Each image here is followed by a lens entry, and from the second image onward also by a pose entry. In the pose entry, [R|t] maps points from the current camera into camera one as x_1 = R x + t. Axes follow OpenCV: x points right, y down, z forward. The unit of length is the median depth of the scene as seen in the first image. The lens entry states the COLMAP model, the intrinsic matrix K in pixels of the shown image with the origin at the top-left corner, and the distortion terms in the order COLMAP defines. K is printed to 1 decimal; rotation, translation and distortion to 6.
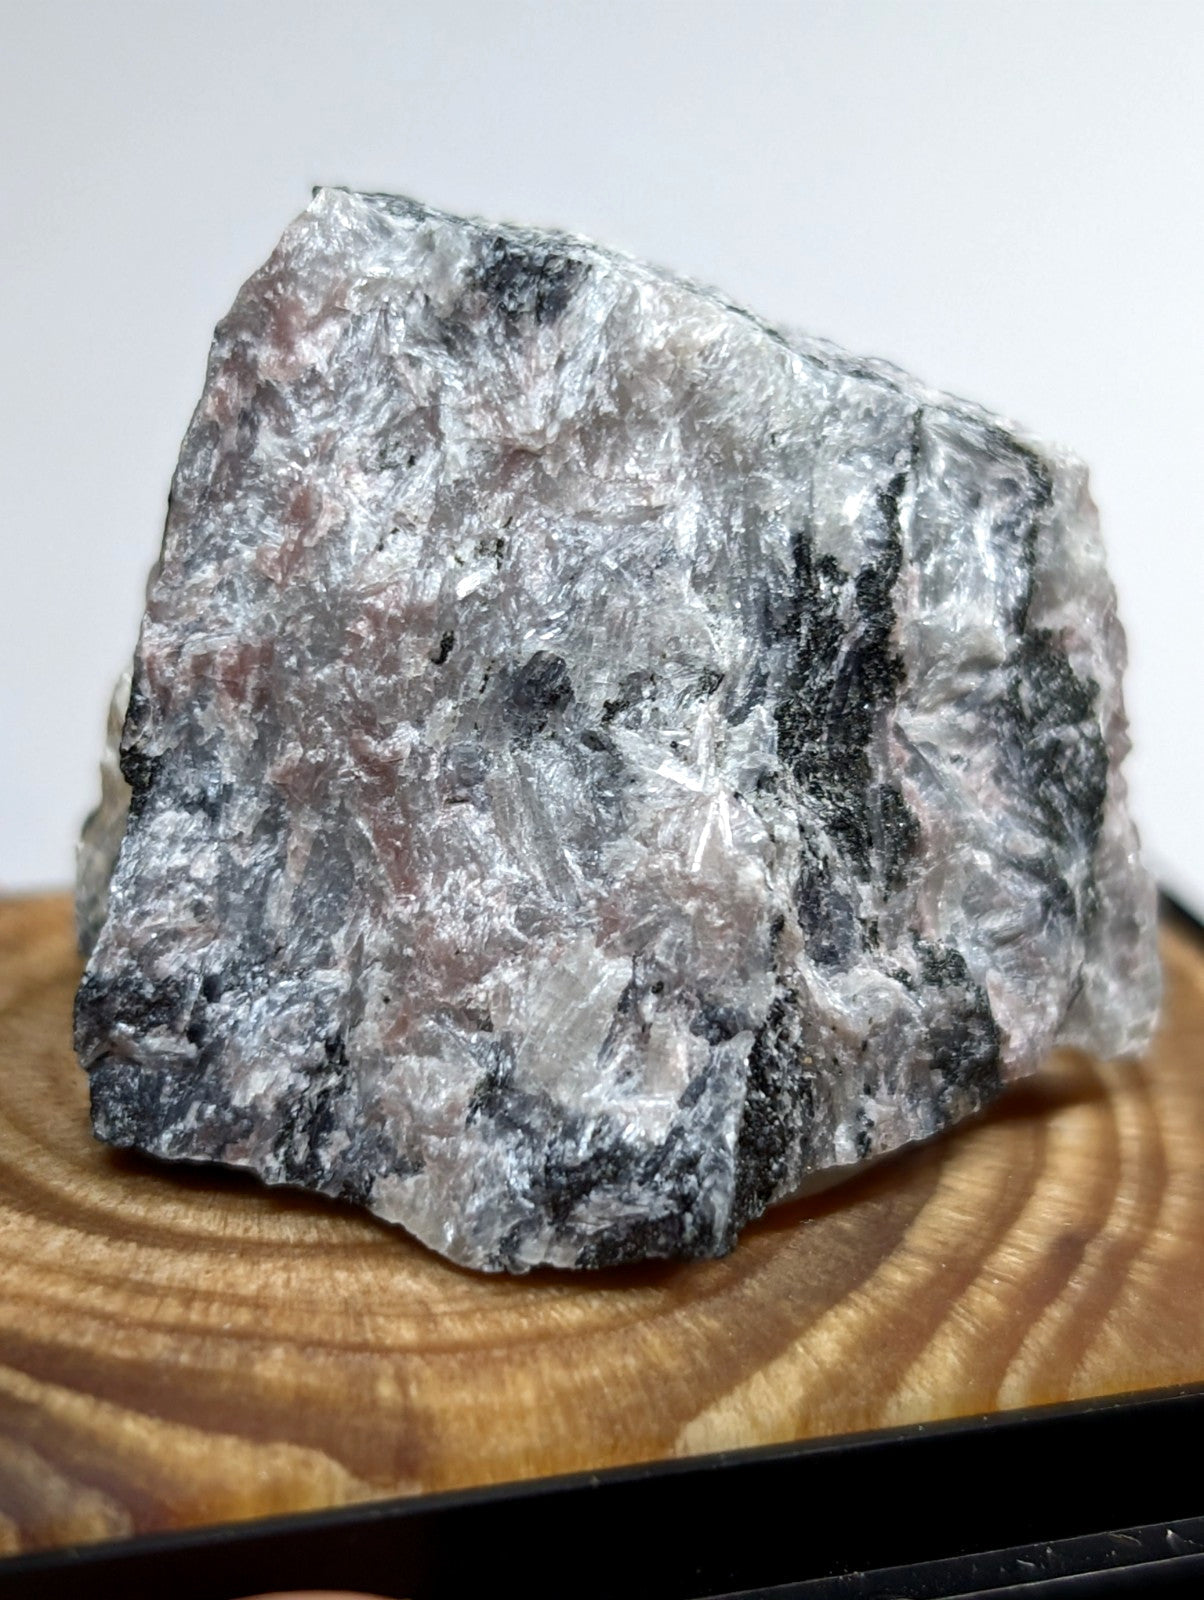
lens RADIAL K [[3561.7, 0, 626.0], [0, 3561.7, 718.1], [0, 0, 1]] dist [0.062898, 0.000000]
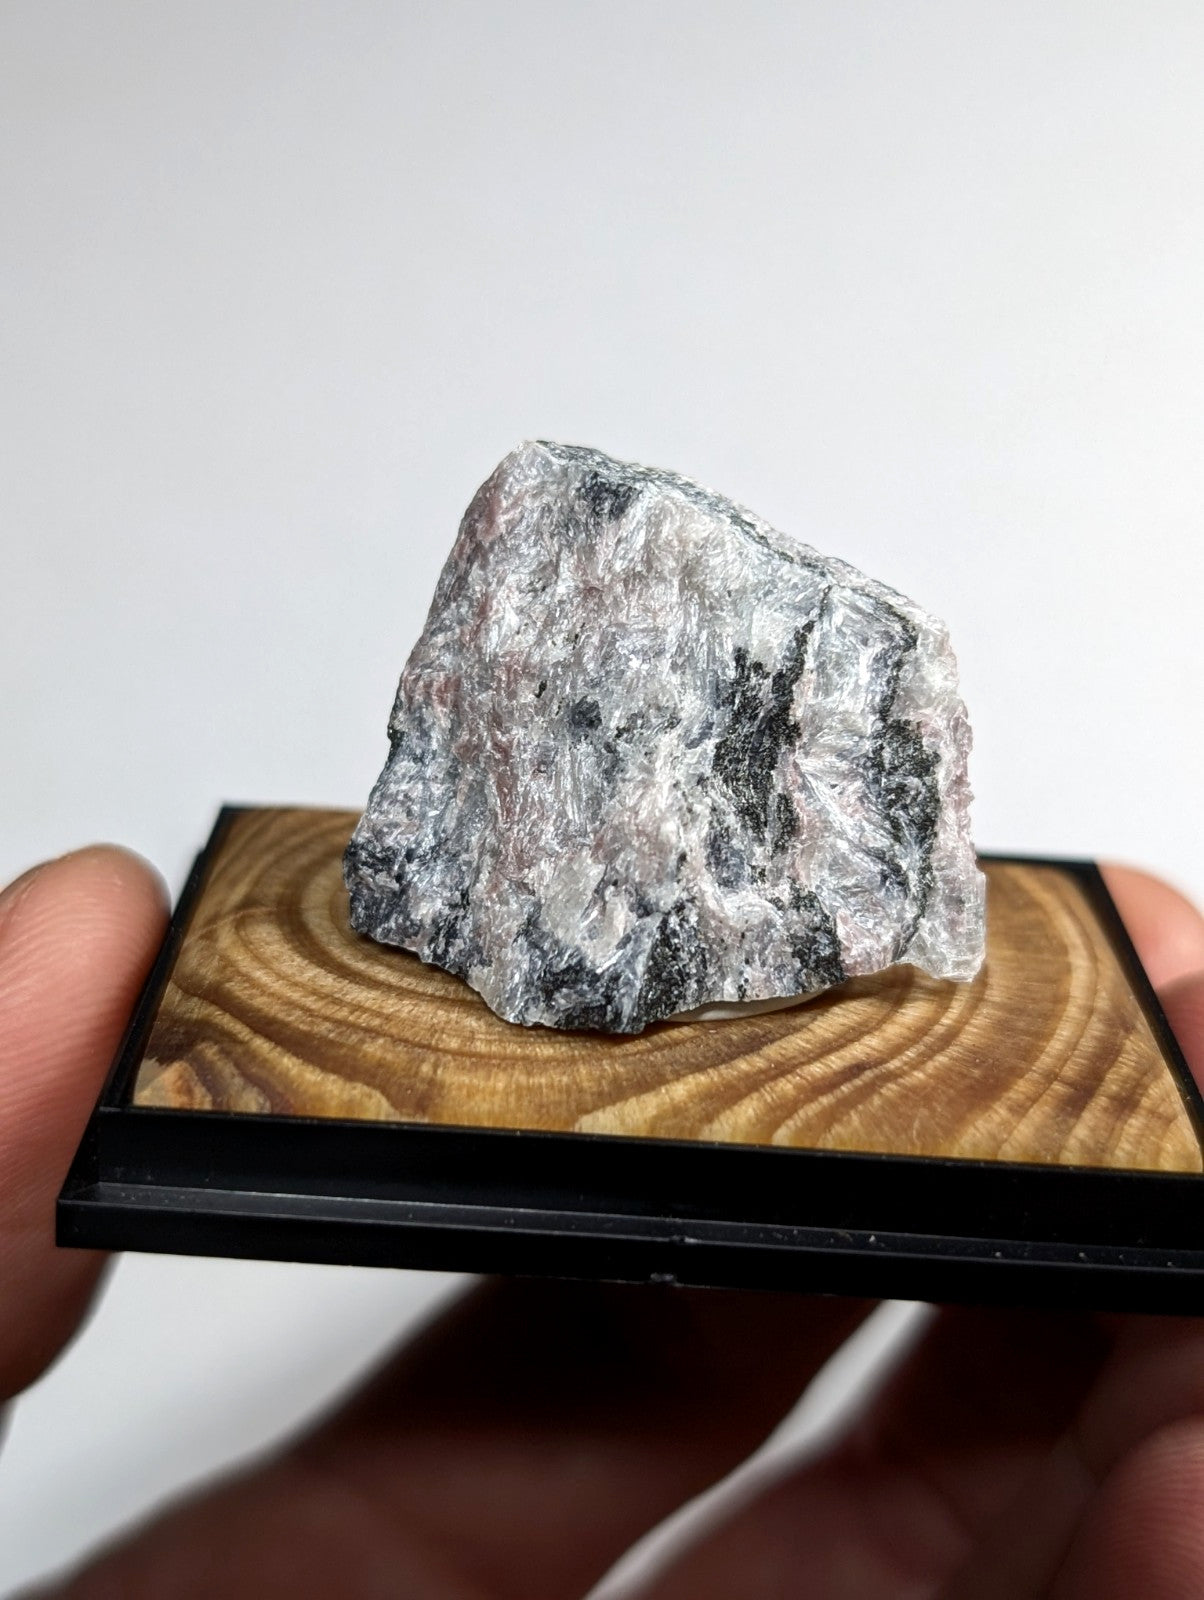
lens RADIAL K [[2341.8, 0, 642.5], [0, 2341.8, 778.7], [0, 0, 1]] dist [0.085767, 0.000000]
pose [[0.929917, 0.113396, -0.349850, 0.430493], [-0.121362, 0.992608, -0.000852, 0.021319], [0.347167, 0.043250, 0.936805, -0.125775]]
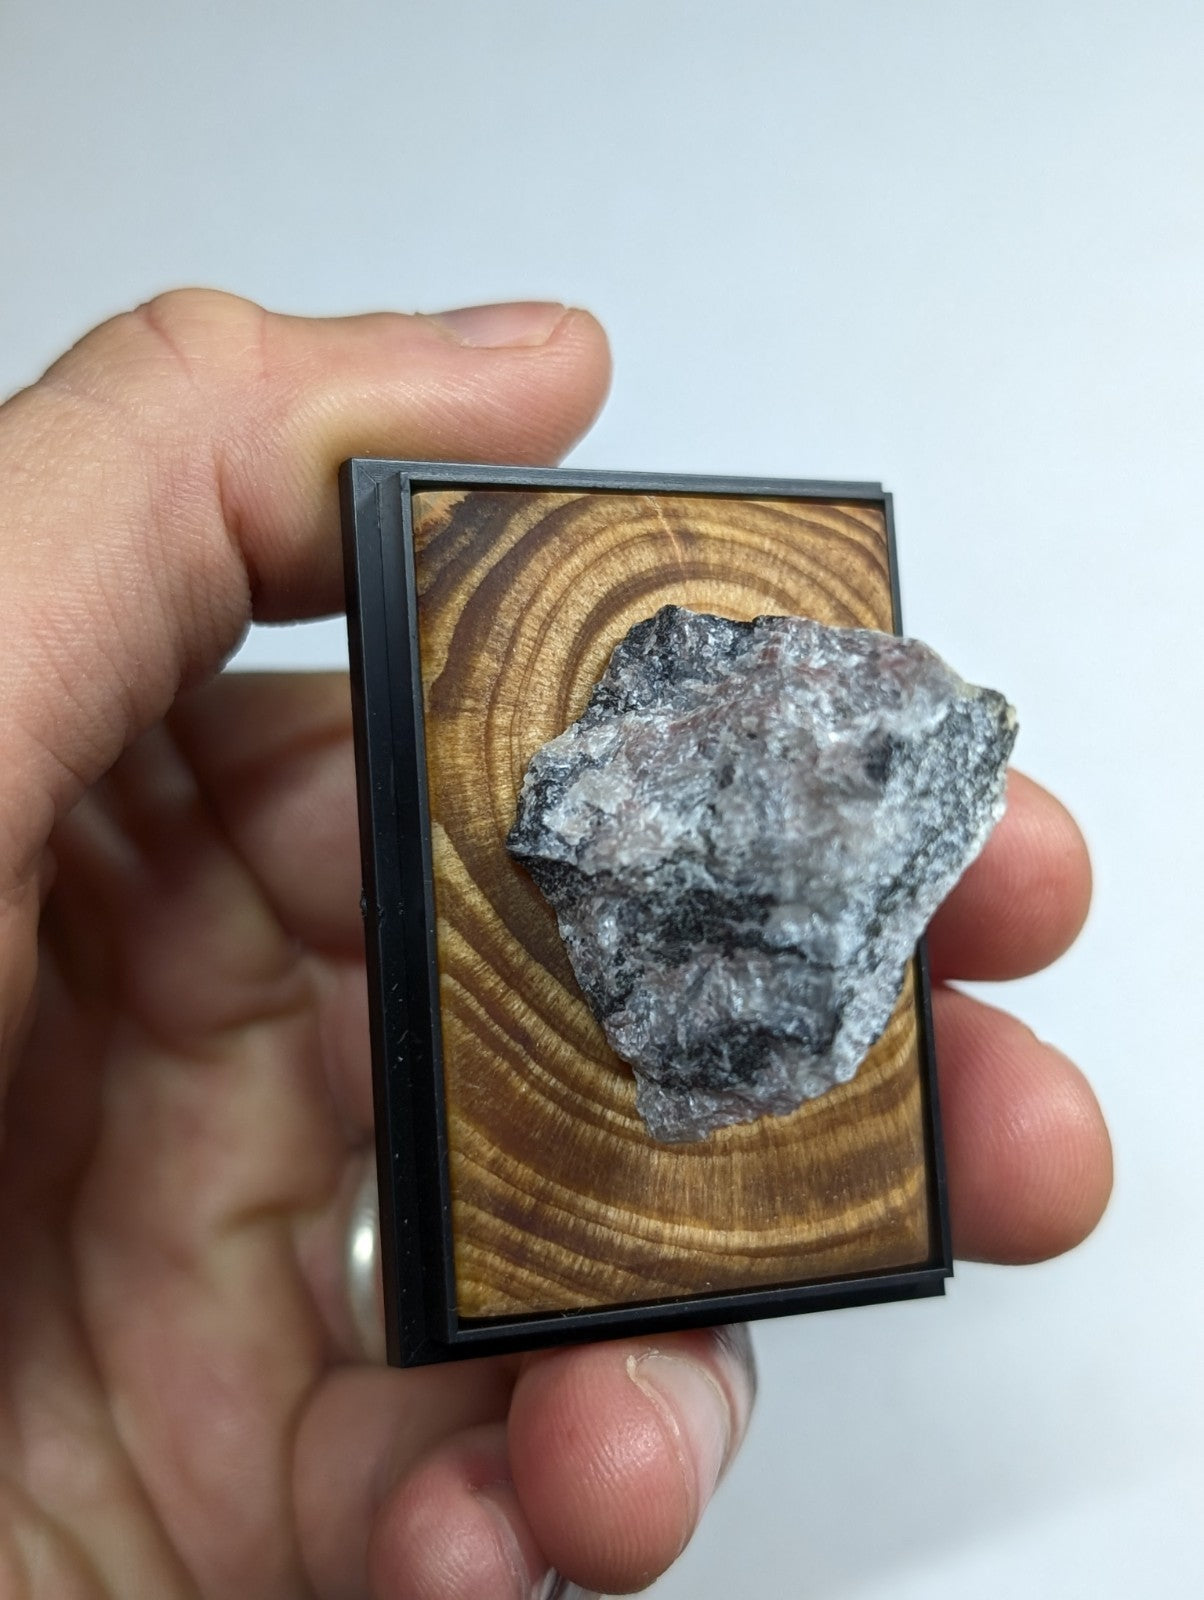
lens RADIAL K [[2341.8, 0, 593.6], [0, 2341.8, 720.6], [0, 0, 1]] dist [0.085767, 0.000000]
pose [[-0.241672, 0.908604, -0.340637, 0.448492], [-0.728917, 0.061734, 0.681812, -0.924274], [0.640526, 0.413072, 0.647378, 0.005960]]
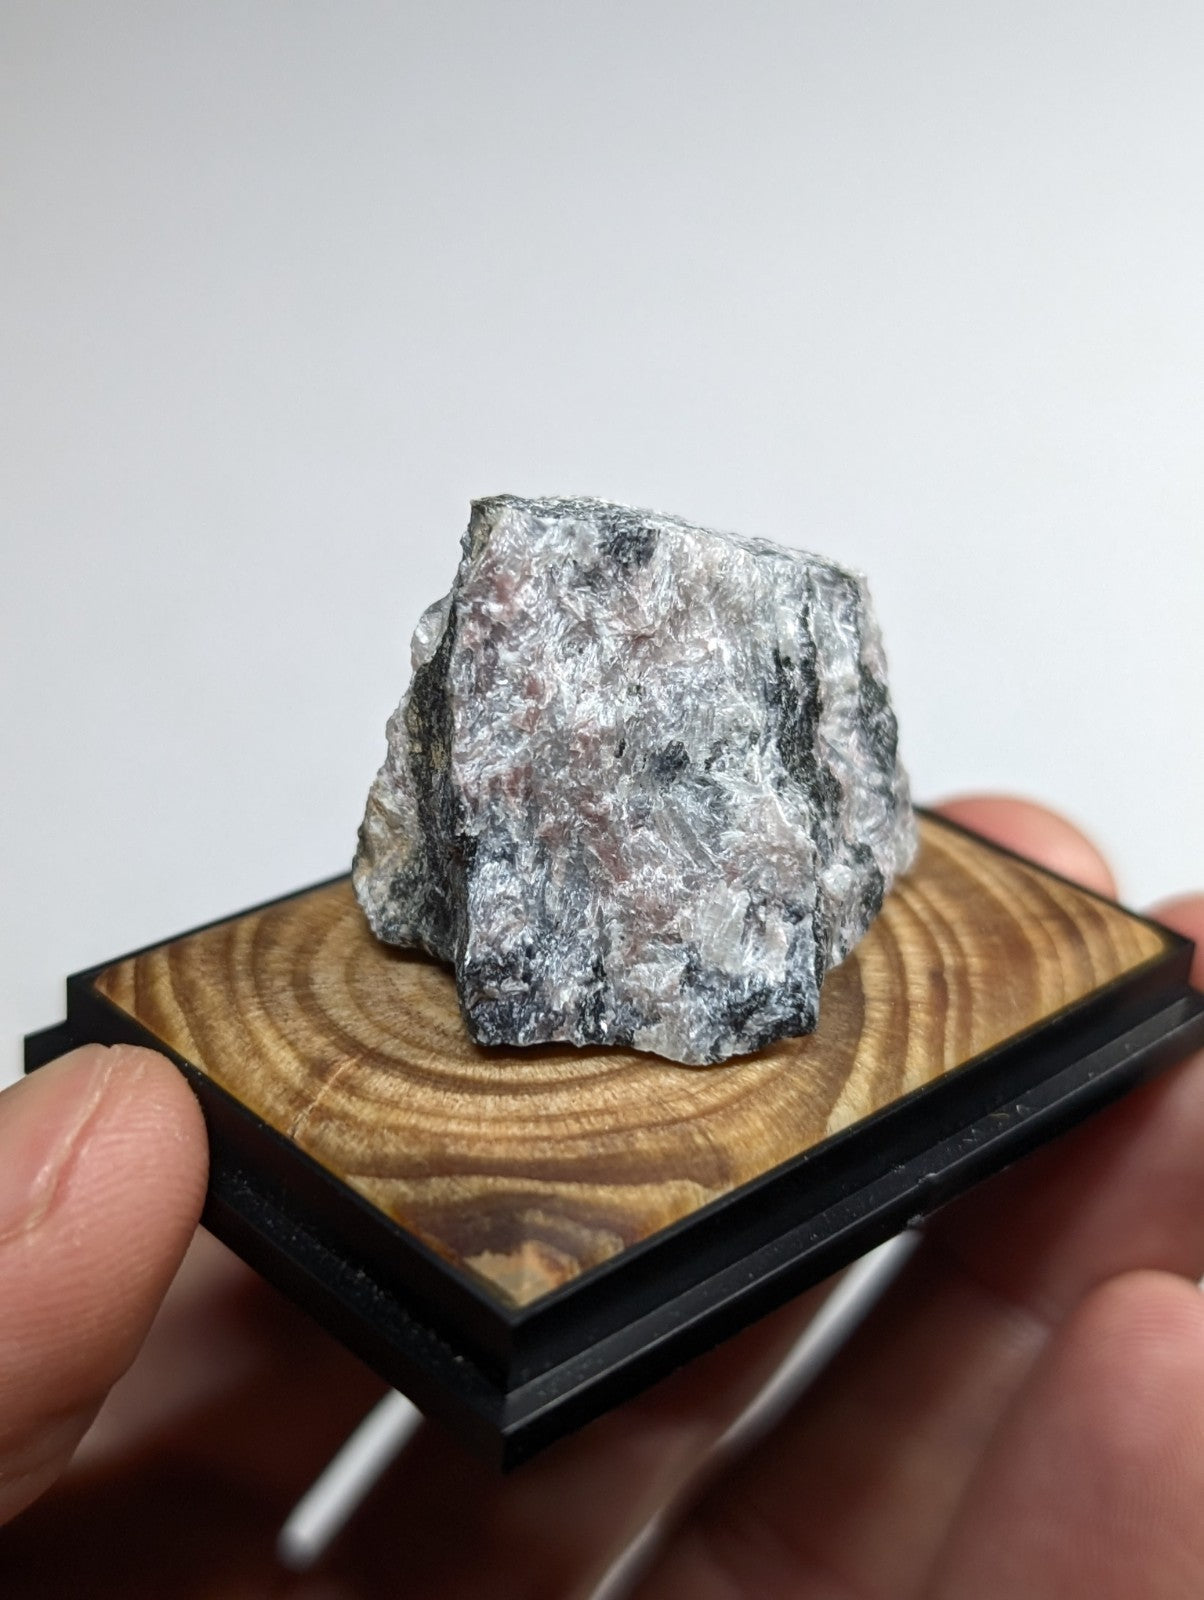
lens RADIAL K [[2346.9, 0, 558.5], [0, 2346.9, 790.2], [0, 0, 1]] dist [0.027335, 0.000000]
pose [[0.936639, -0.202946, 0.285518, -0.434453], [0.164644, 0.974485, 0.152552, -0.190204], [-0.309193, -0.095877, 0.946154, -0.150365]]
